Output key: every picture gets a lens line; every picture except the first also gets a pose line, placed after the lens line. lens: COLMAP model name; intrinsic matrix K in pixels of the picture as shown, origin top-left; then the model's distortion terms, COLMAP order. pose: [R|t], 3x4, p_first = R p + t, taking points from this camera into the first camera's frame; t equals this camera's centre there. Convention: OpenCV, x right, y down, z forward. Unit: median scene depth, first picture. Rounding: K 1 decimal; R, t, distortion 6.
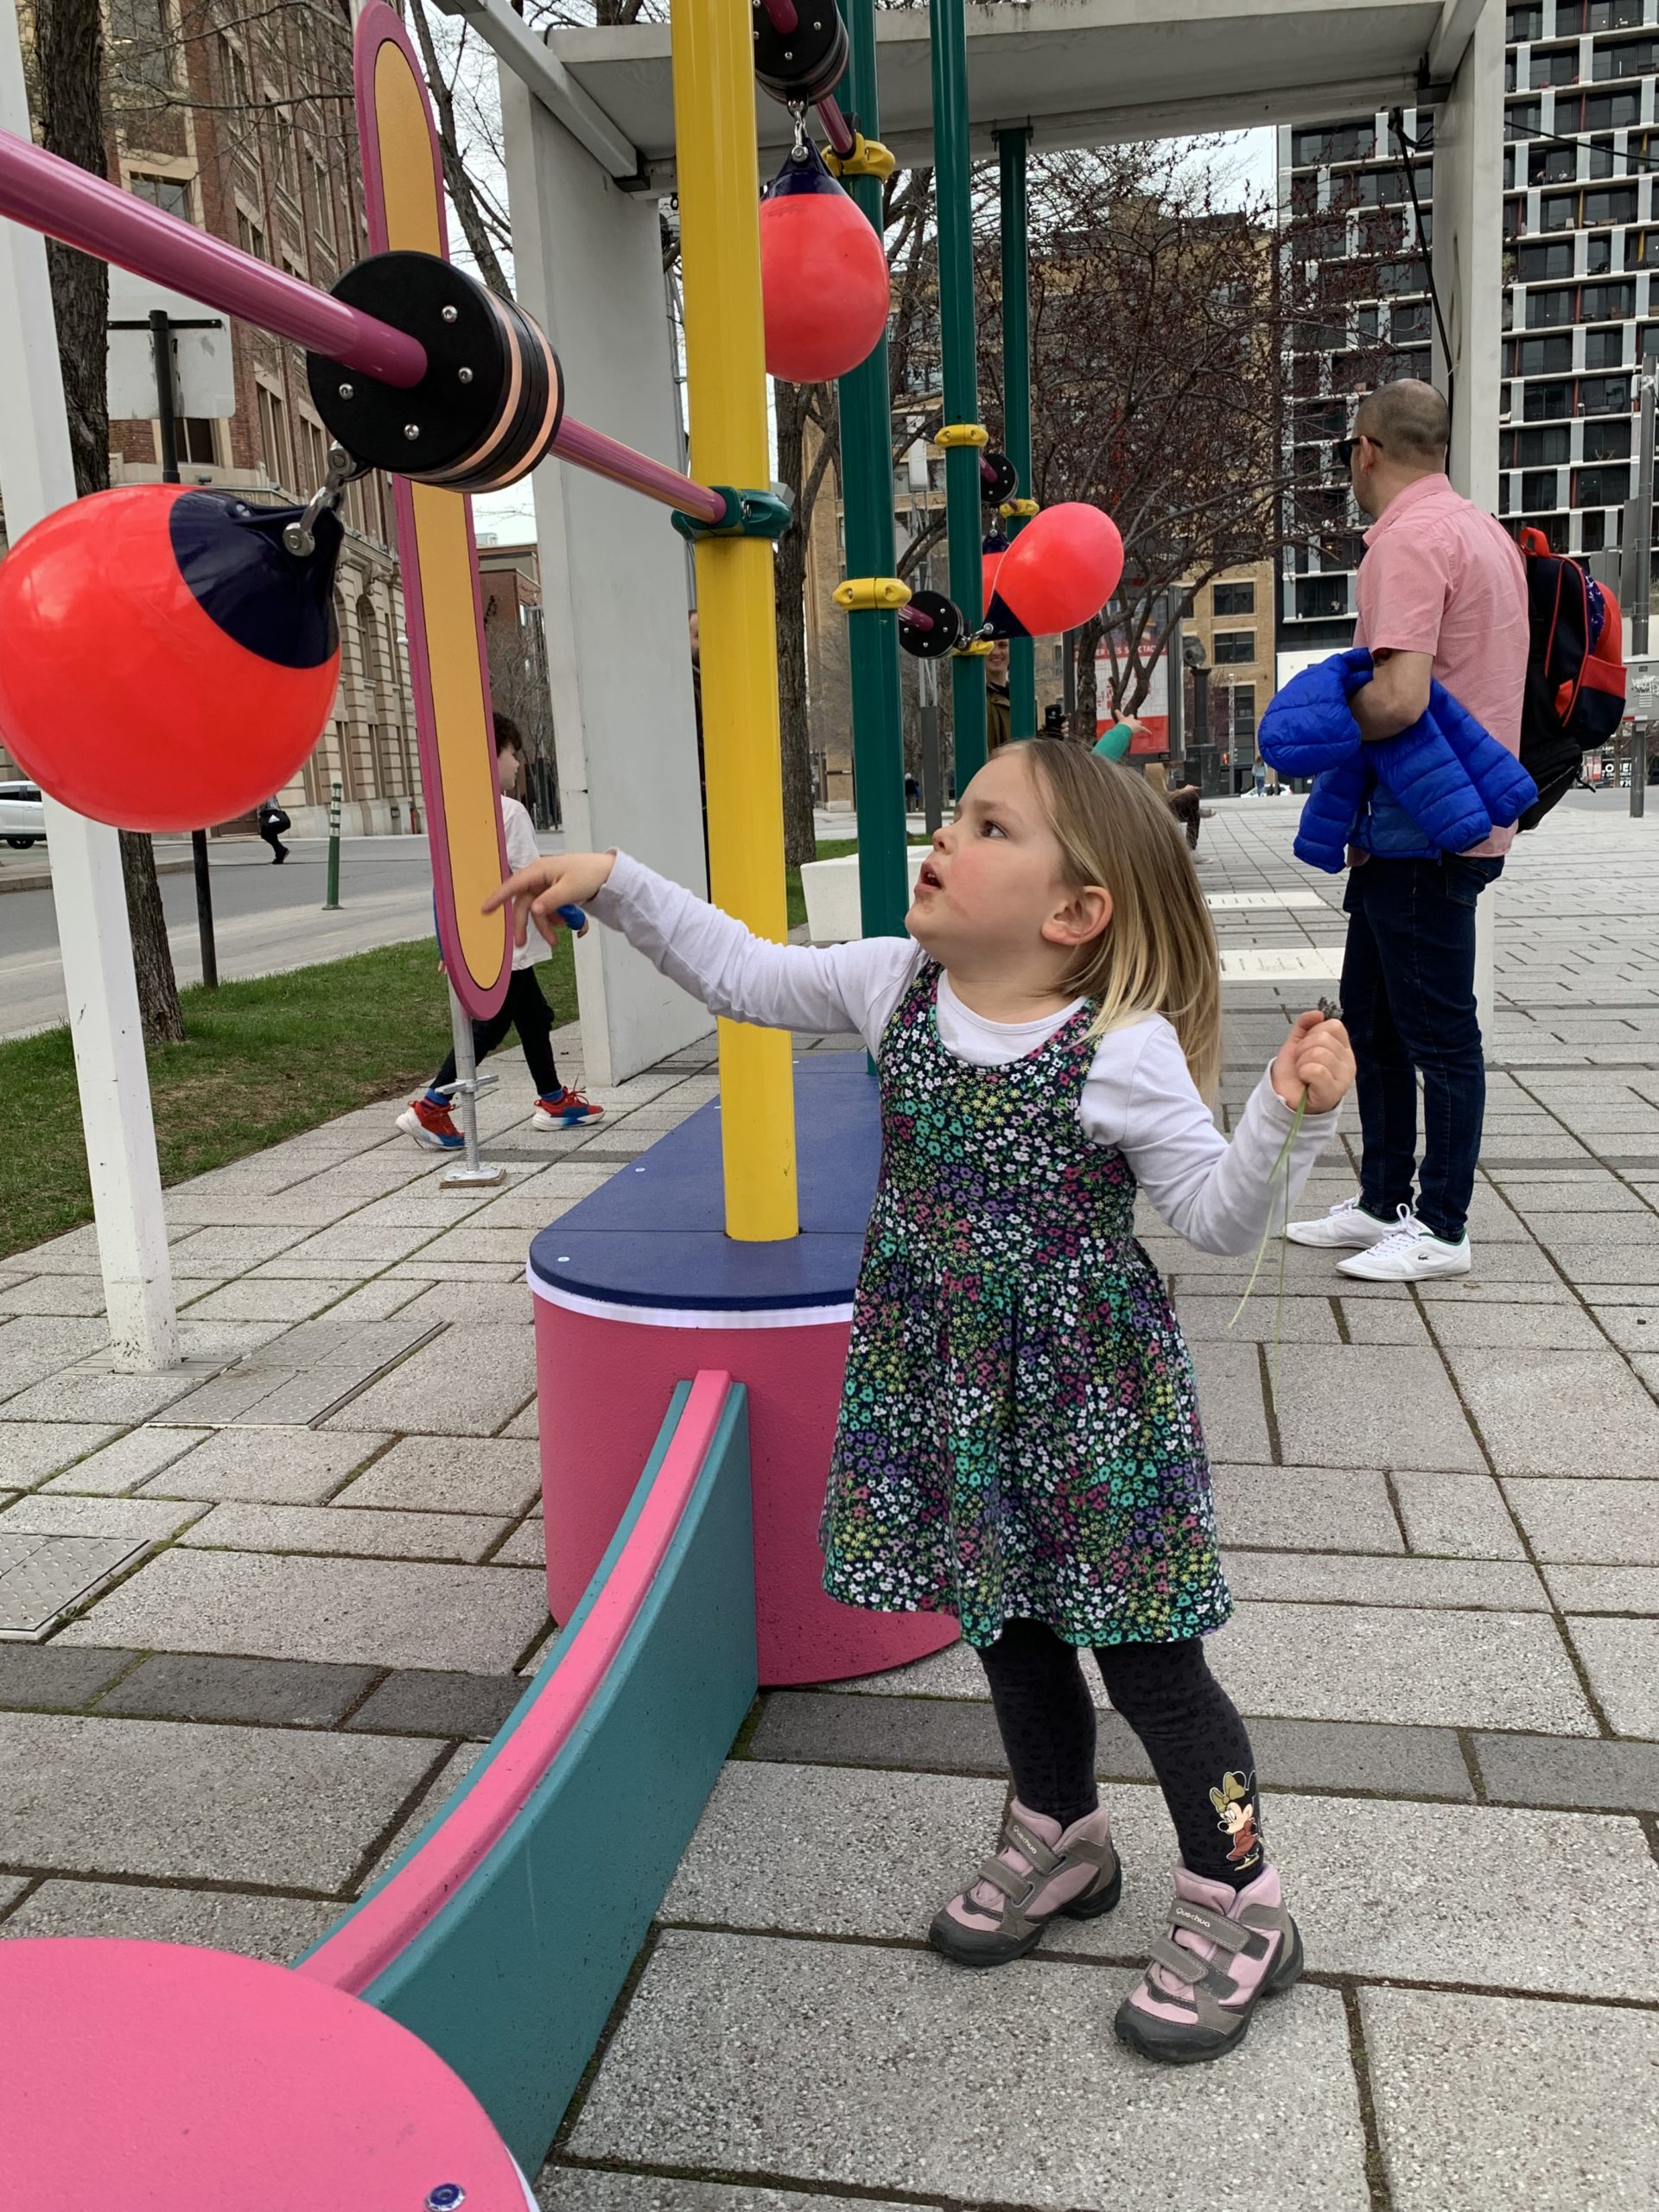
lens RADIAL K [[1895.2, 0, 829.5], [0, 1895.2, 1106.0], [0, 0, 1]] dist [-0.001508, -0.001628]
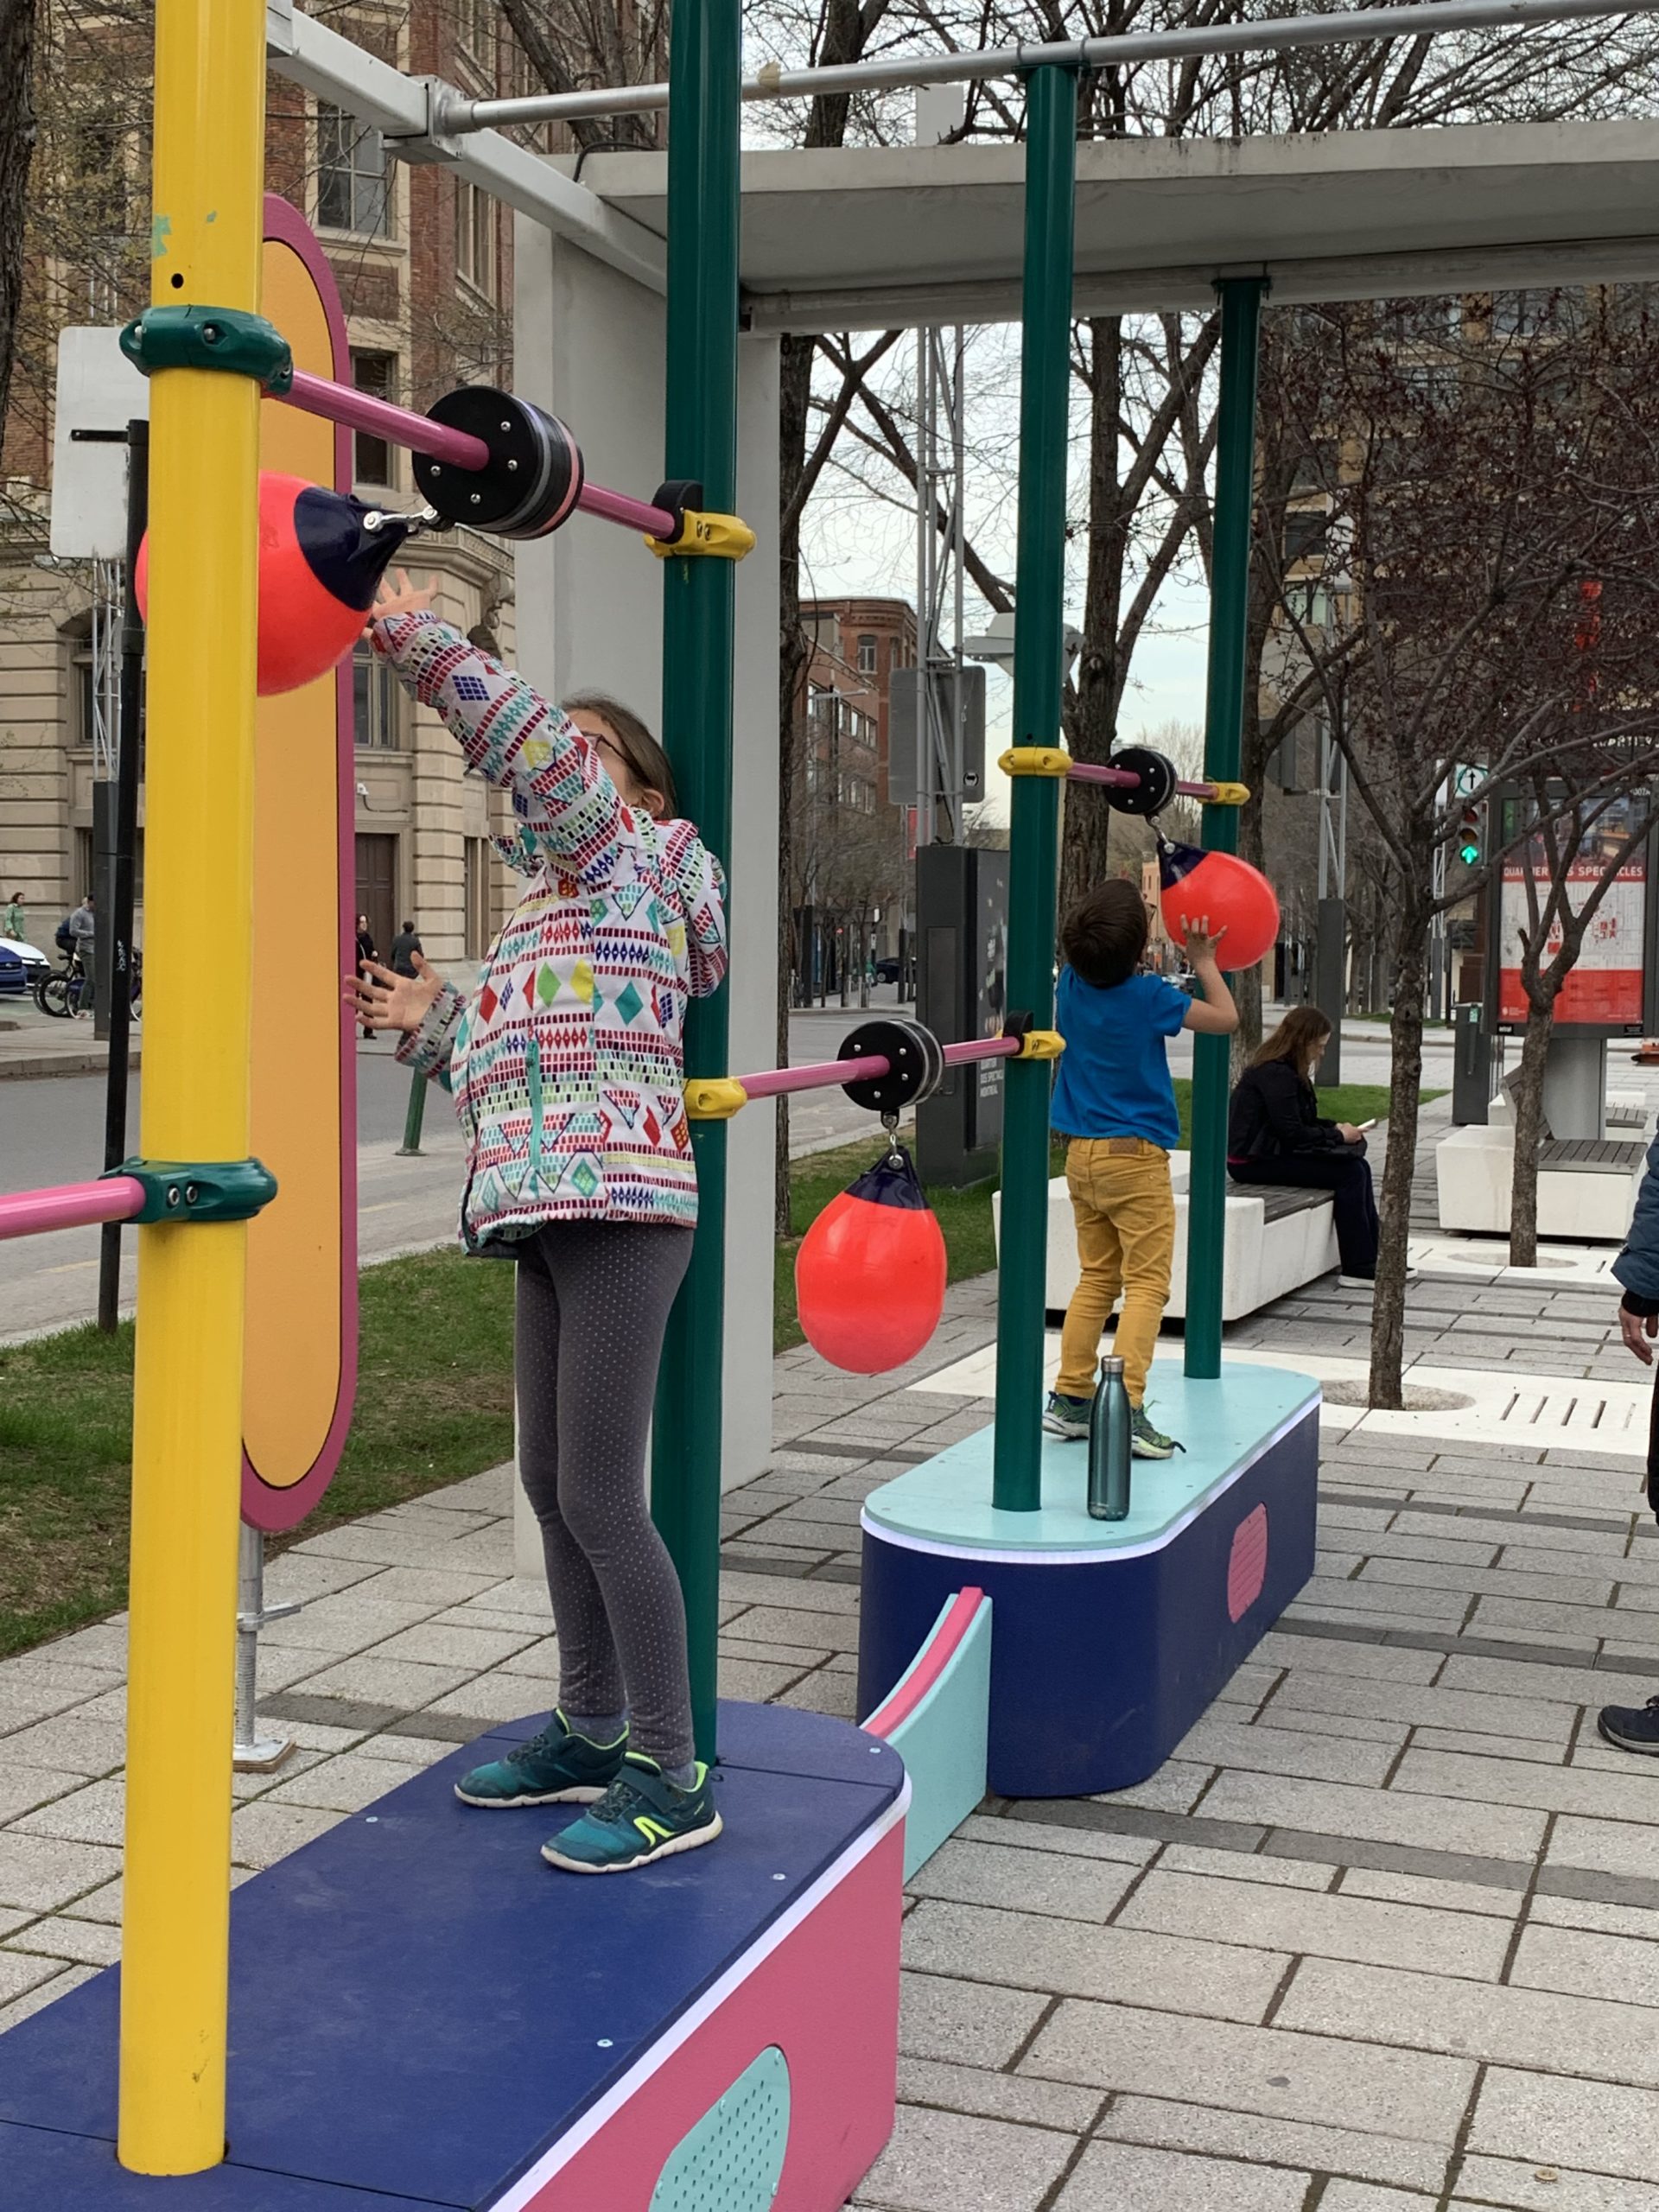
lens RADIAL K [[2776.0, 0, 829.5], [0, 2776.0, 1106.0], [0, 0, 1]] dist [0.006583, 0.015810]
pose [[0.987706, 0.076758, -0.136182, 0.081354], [-0.091818, 0.989903, -0.107991, -0.059771], [0.126518, 0.119167, 0.984780, -0.007873]]
